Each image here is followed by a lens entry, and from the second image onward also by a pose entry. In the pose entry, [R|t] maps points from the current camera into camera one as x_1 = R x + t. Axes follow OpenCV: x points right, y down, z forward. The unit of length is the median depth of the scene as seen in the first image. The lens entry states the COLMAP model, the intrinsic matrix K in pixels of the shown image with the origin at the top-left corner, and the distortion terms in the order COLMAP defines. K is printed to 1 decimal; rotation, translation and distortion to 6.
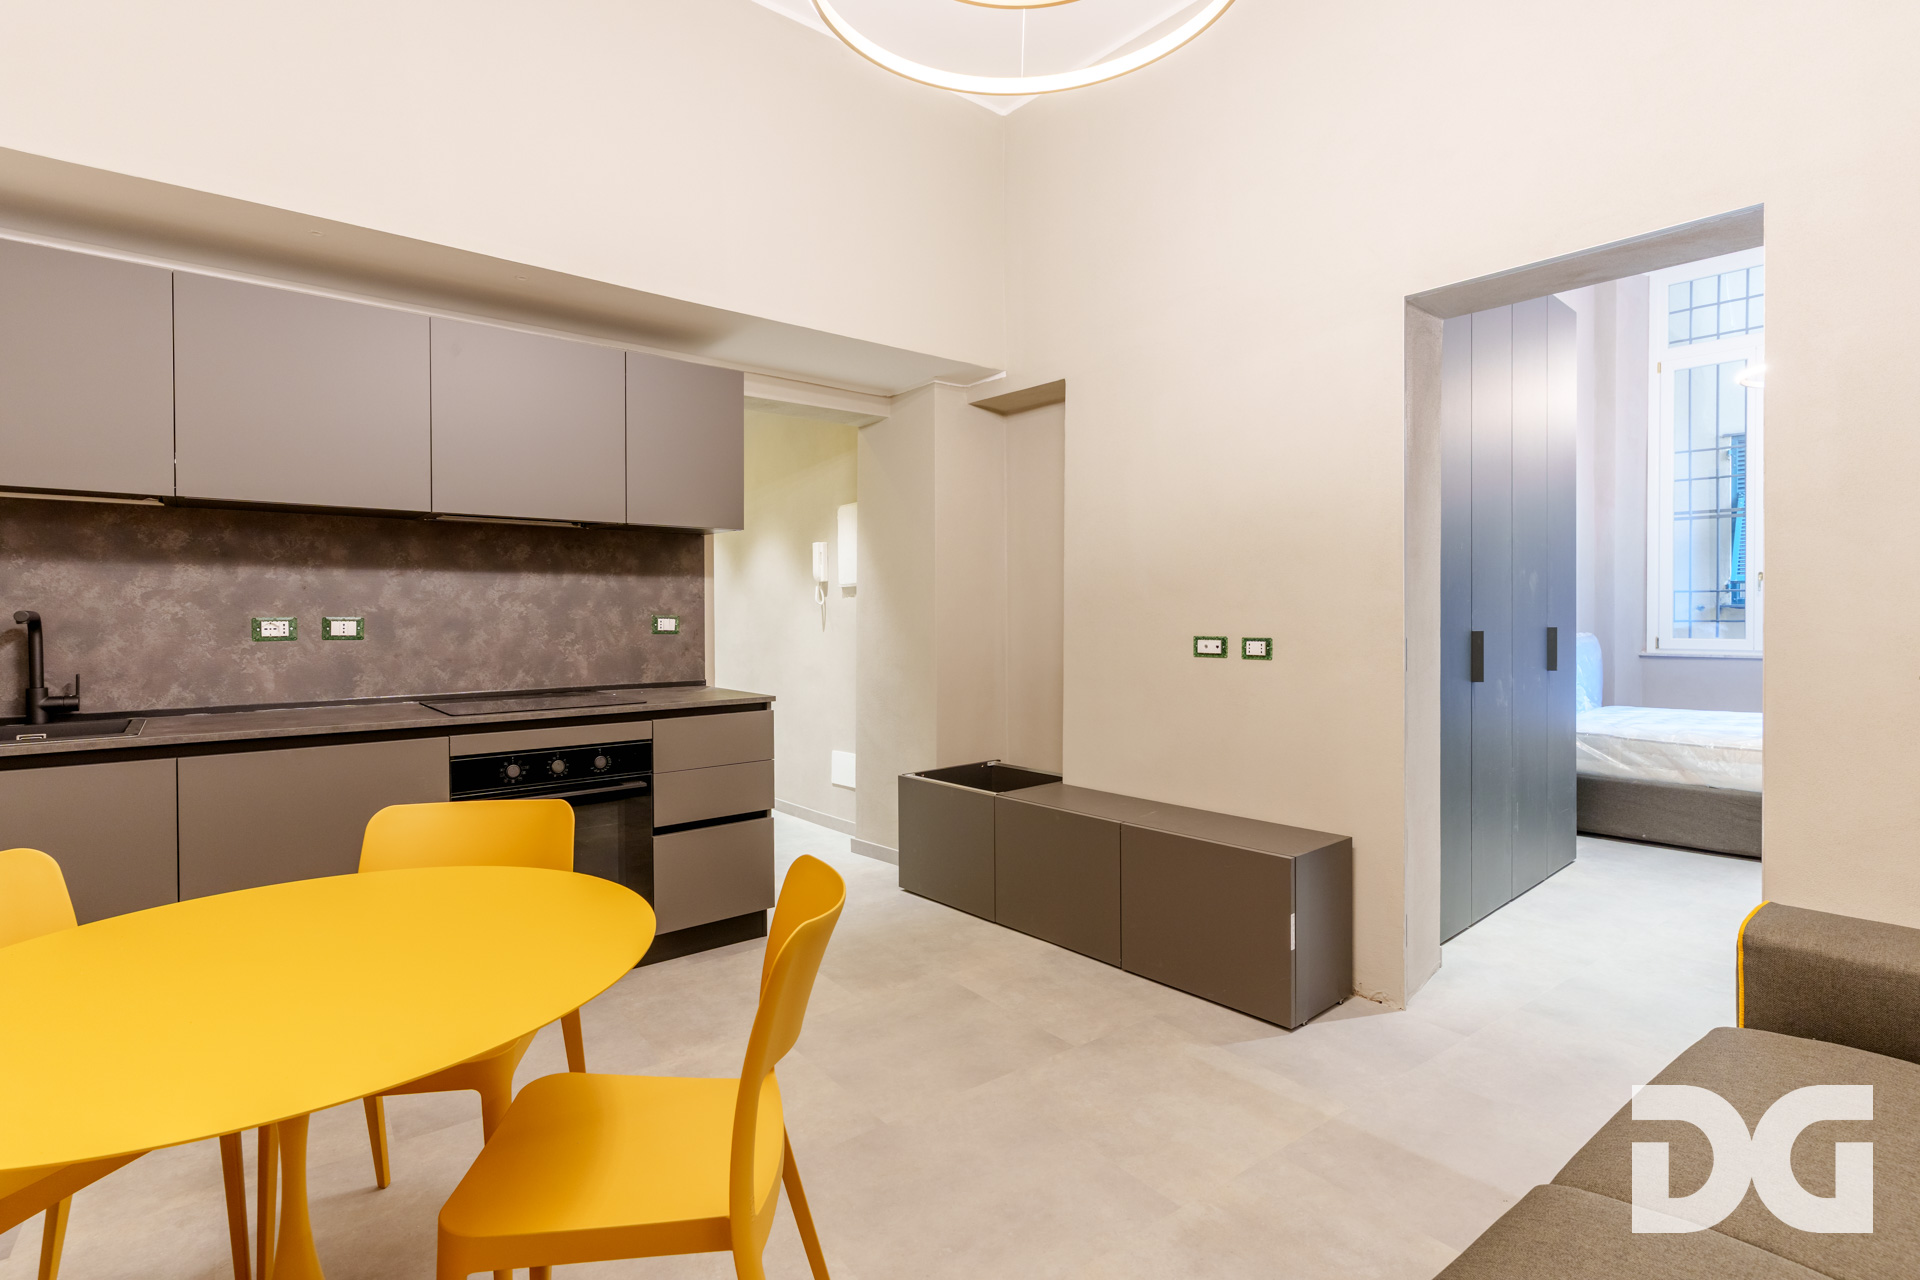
lens RADIAL K [[907.1, 0, 943.5], [0, 907.1, 624.6], [0, 0, 1]] dist [-0.004384, -0.000816]
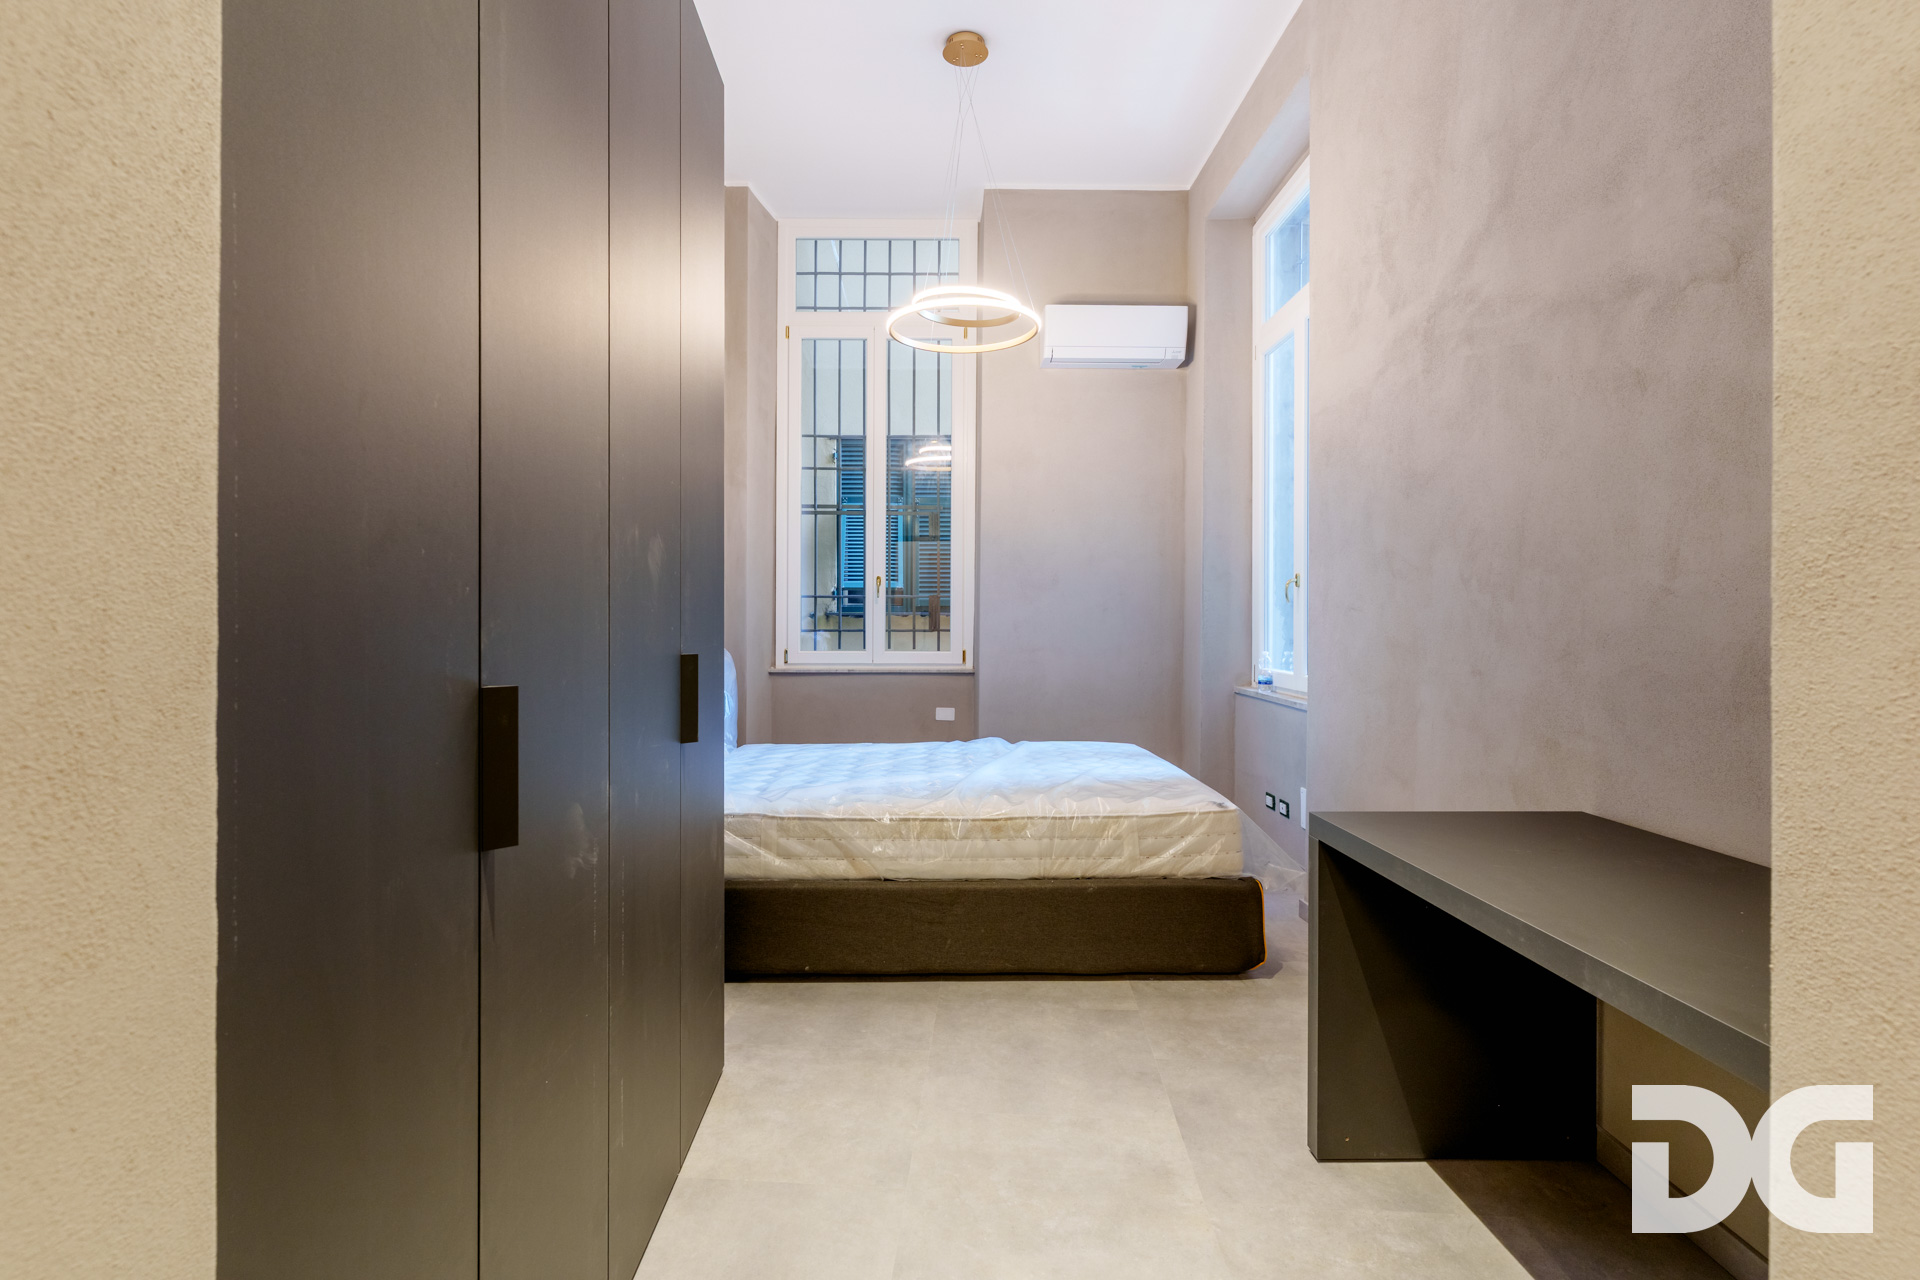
lens RADIAL K [[925.4, 0, 927.1], [0, 925.4, 622.0], [0, 0, 1]] dist [0.010124, 0.000333]
pose [[0.651953, 0.002044, 0.758257, 0.342940], [0.004005, 0.999973, -0.006140, -0.010070], [-0.758249, 0.007040, 0.651927, 0.524900]]
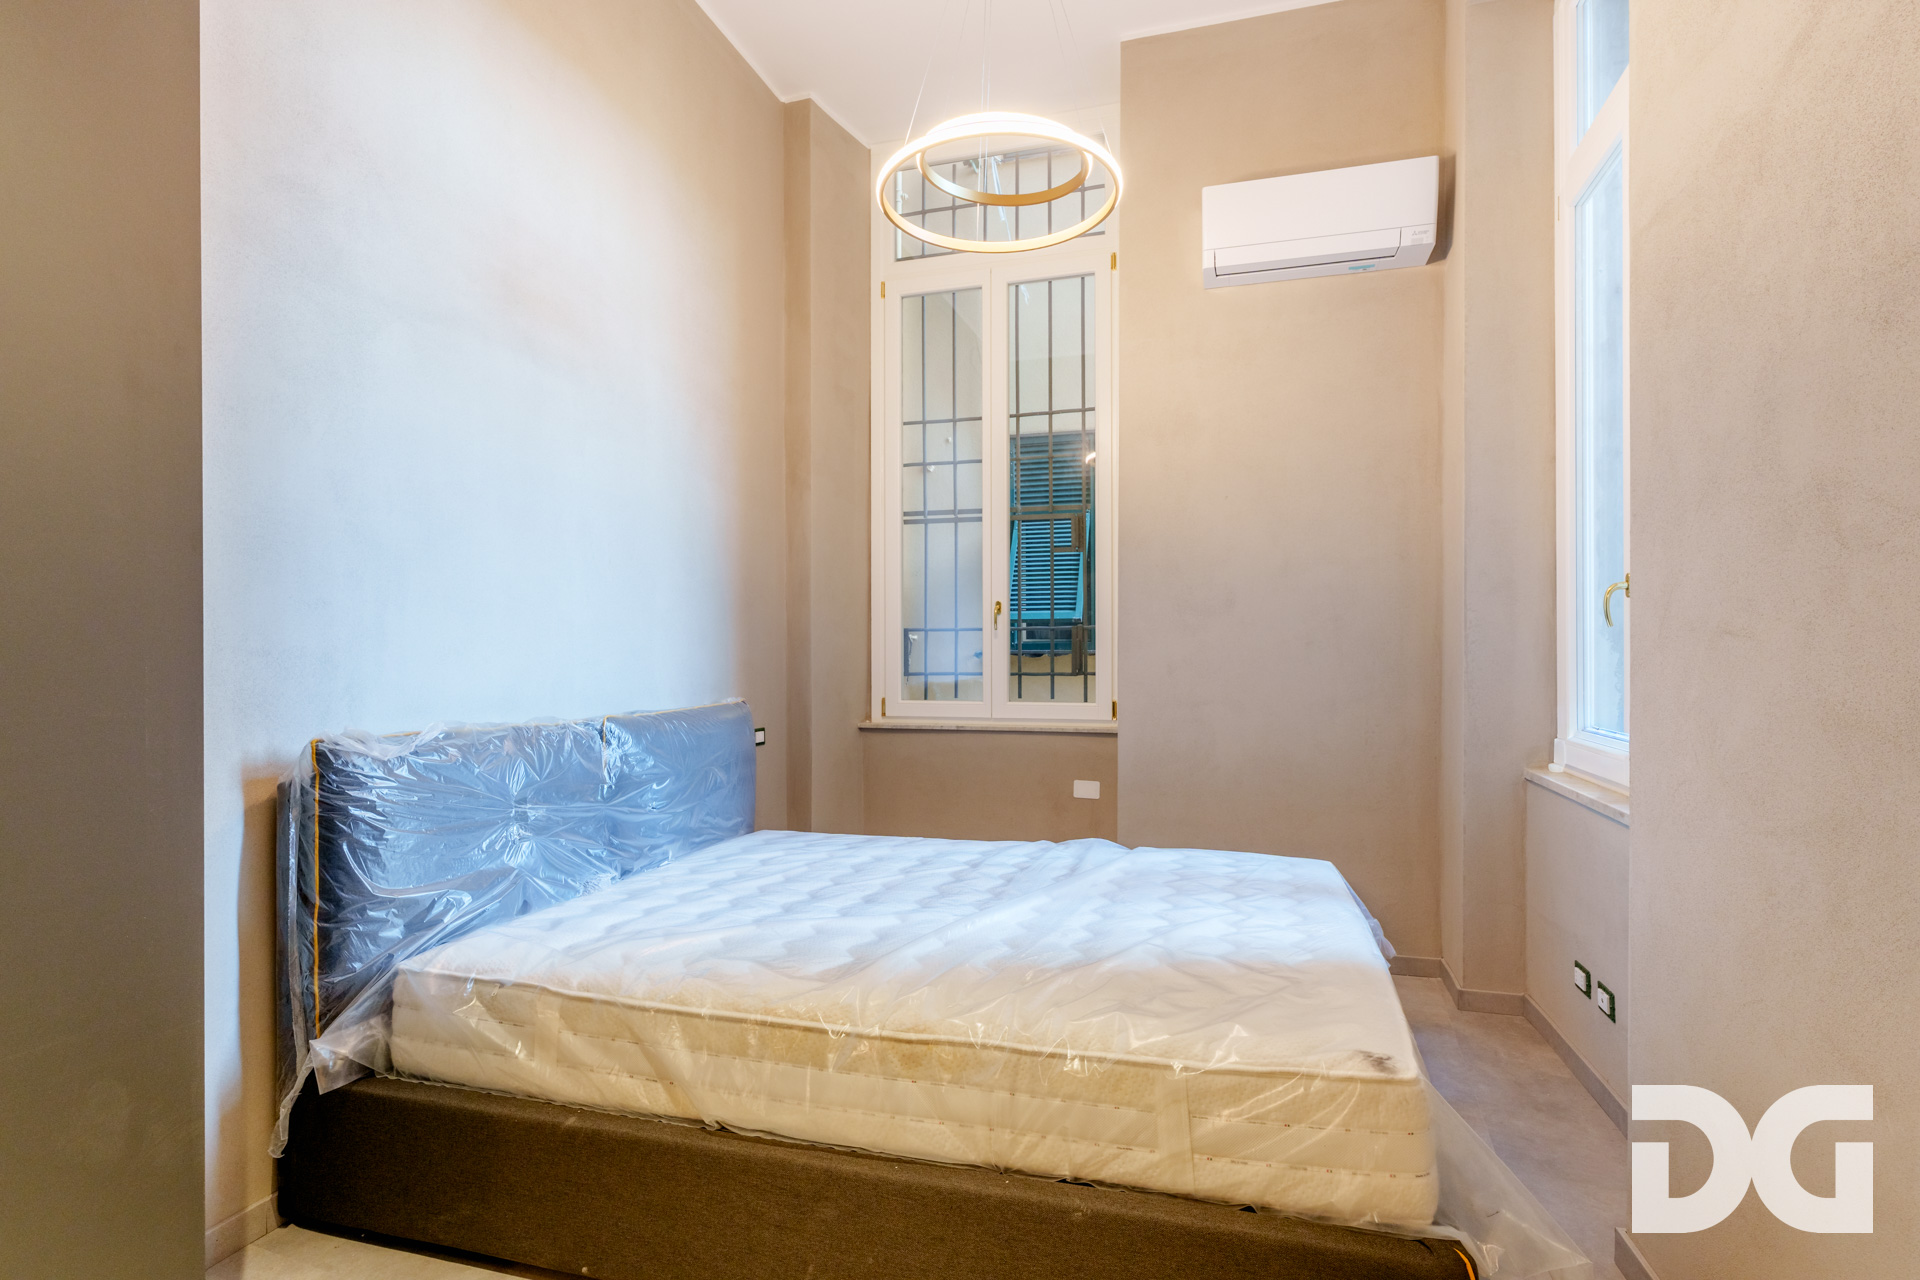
lens RADIAL K [[942.3, 0, 949.6], [0, 942.3, 656.1], [0, 0, 1]] dist [0.003724, 0.000243]
pose [[0.846596, 0.003090, 0.532228, 0.727090], [0.004552, 0.999905, -0.013046, -0.012508], [-0.532217, 0.013468, 0.846501, 0.617374]]
